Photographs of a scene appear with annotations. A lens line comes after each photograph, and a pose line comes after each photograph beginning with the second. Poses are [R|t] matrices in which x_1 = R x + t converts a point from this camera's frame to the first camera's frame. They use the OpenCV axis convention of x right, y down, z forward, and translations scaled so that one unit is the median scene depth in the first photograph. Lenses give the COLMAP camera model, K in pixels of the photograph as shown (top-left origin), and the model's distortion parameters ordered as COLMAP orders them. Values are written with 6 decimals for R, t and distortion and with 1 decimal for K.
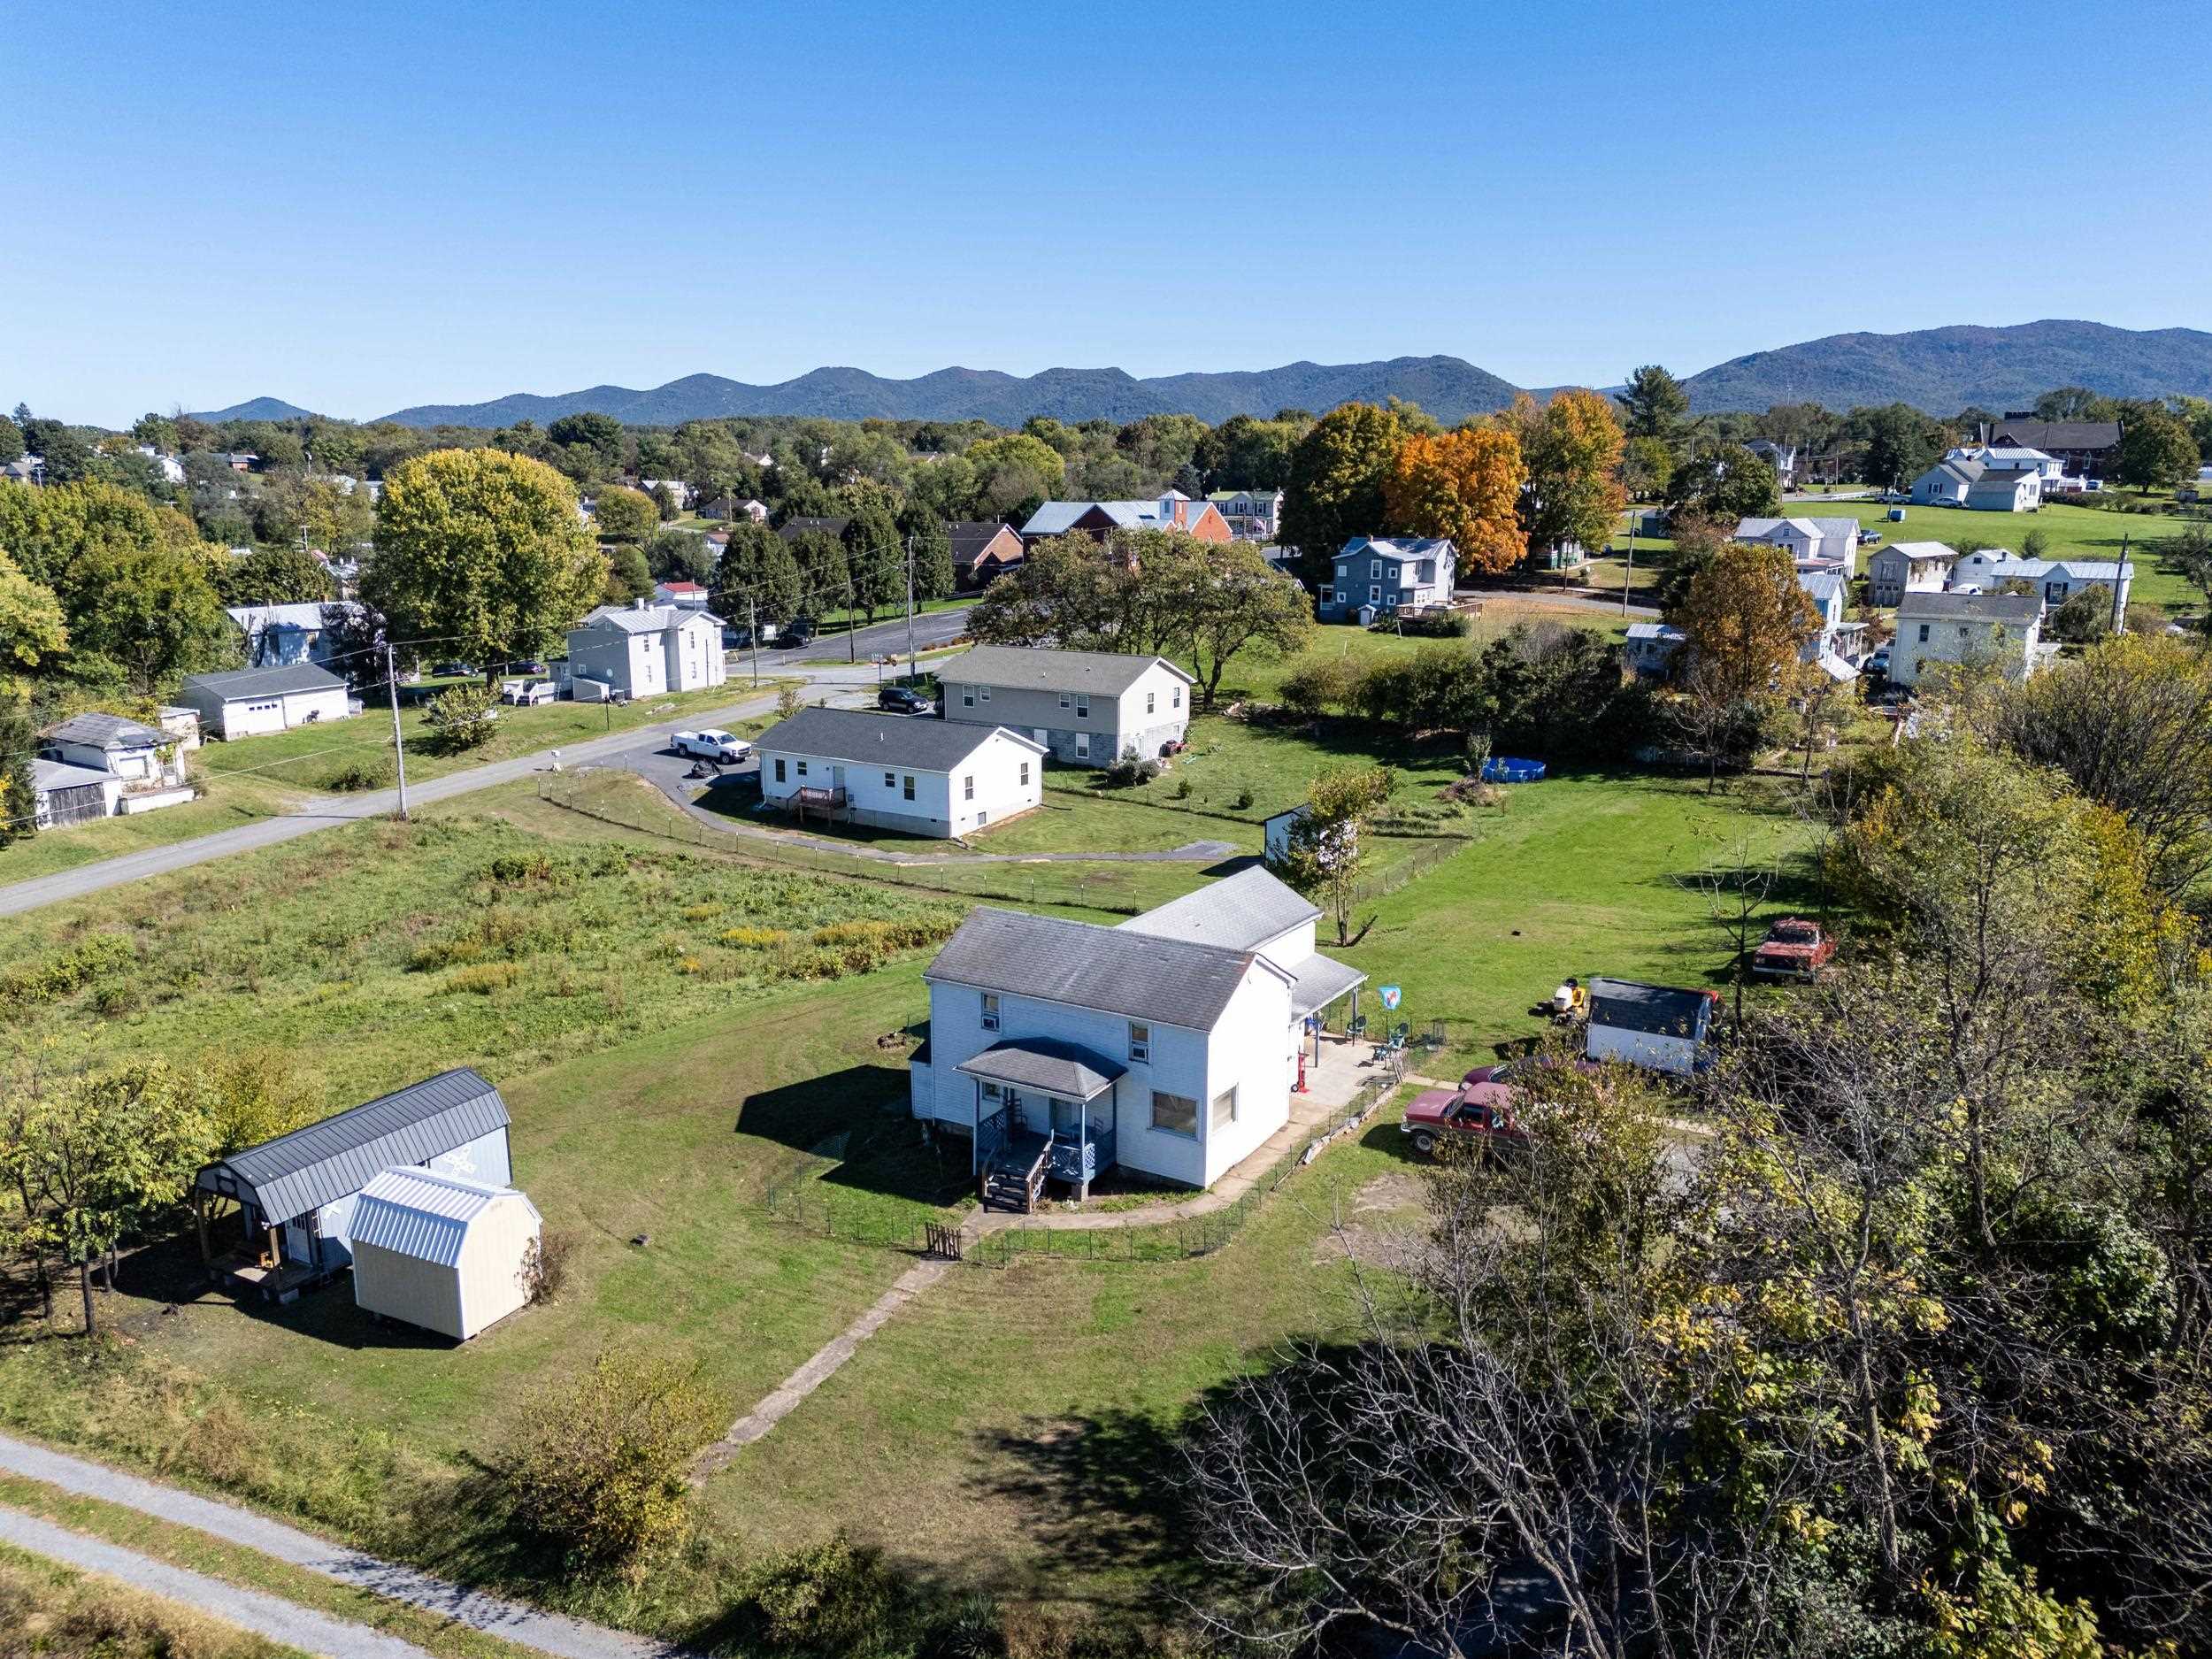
lens RADIAL K [[1618.7, 0, 1106.0], [0, 1618.7, 829.5], [0, 0, 1]] dist [0.087584, -0.091250]
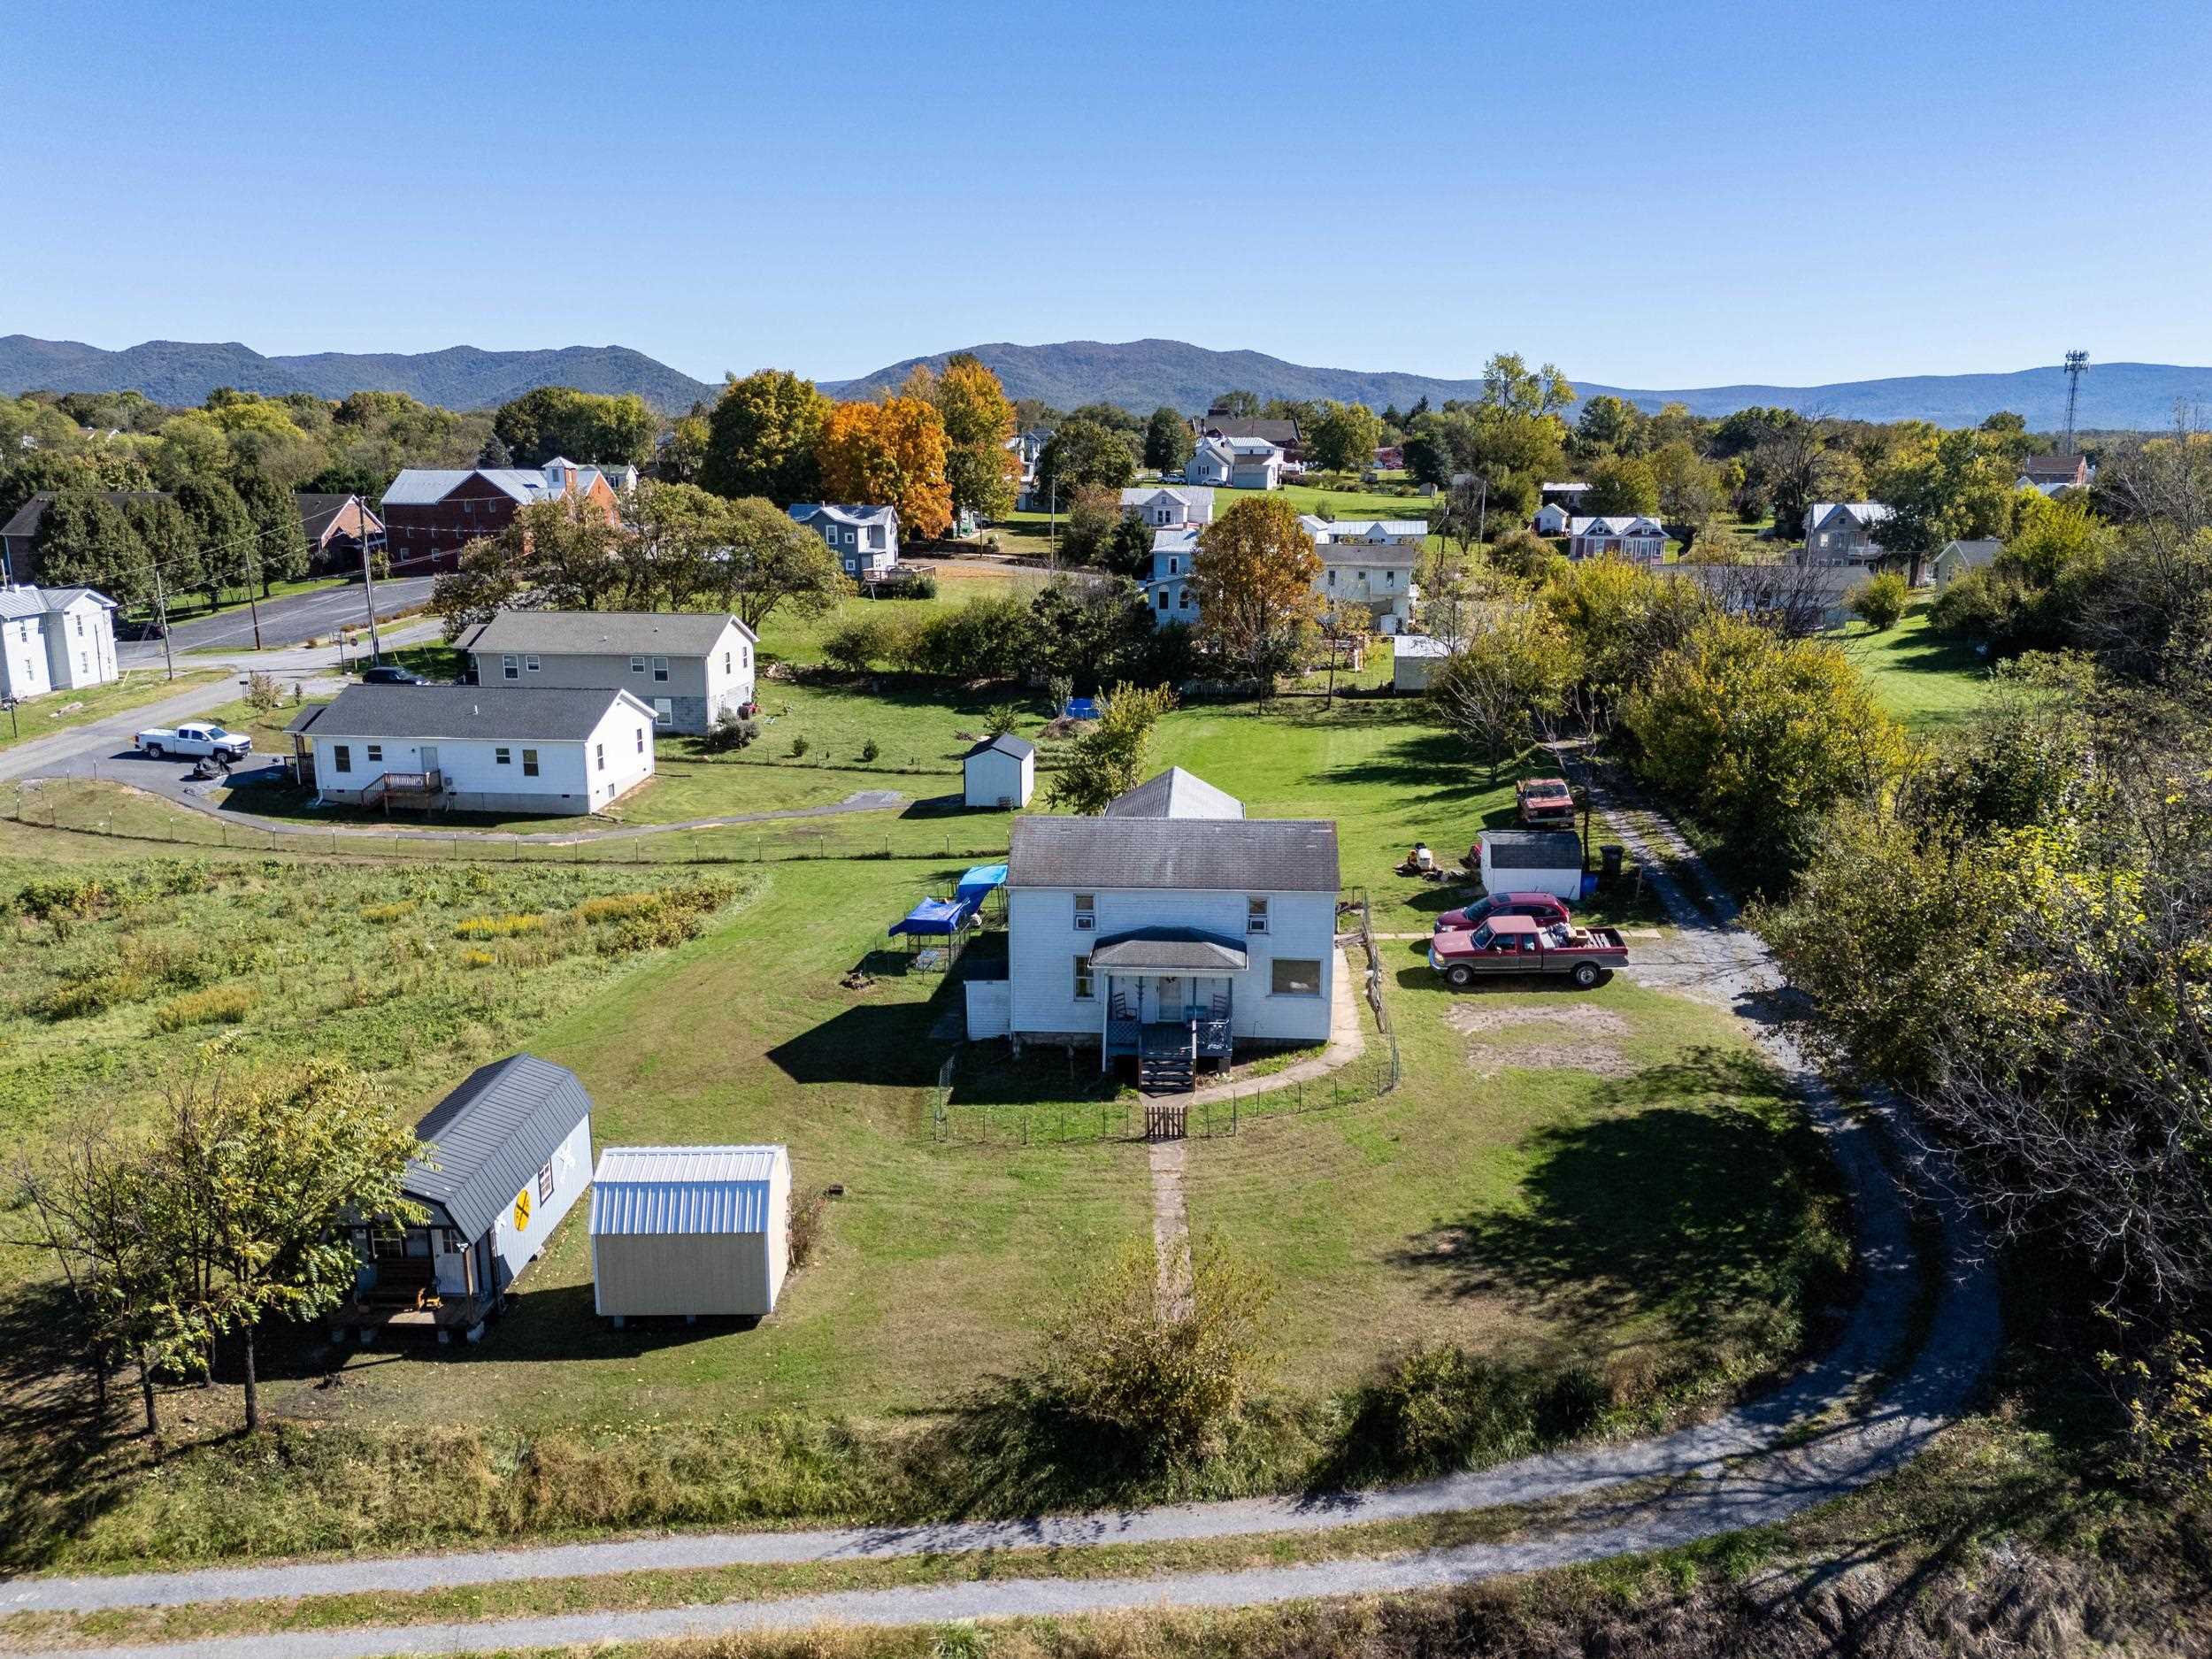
lens RADIAL K [[1618.7, 0, 1106.0], [0, 1618.7, 829.5], [0, 0, 1]] dist [0.087584, -0.091250]
pose [[0.887670, -0.098785, 0.449759, -0.222732], [0.097632, 0.994887, 0.025824, 0.016749], [-0.450011, 0.020988, 0.892777, 0.046170]]
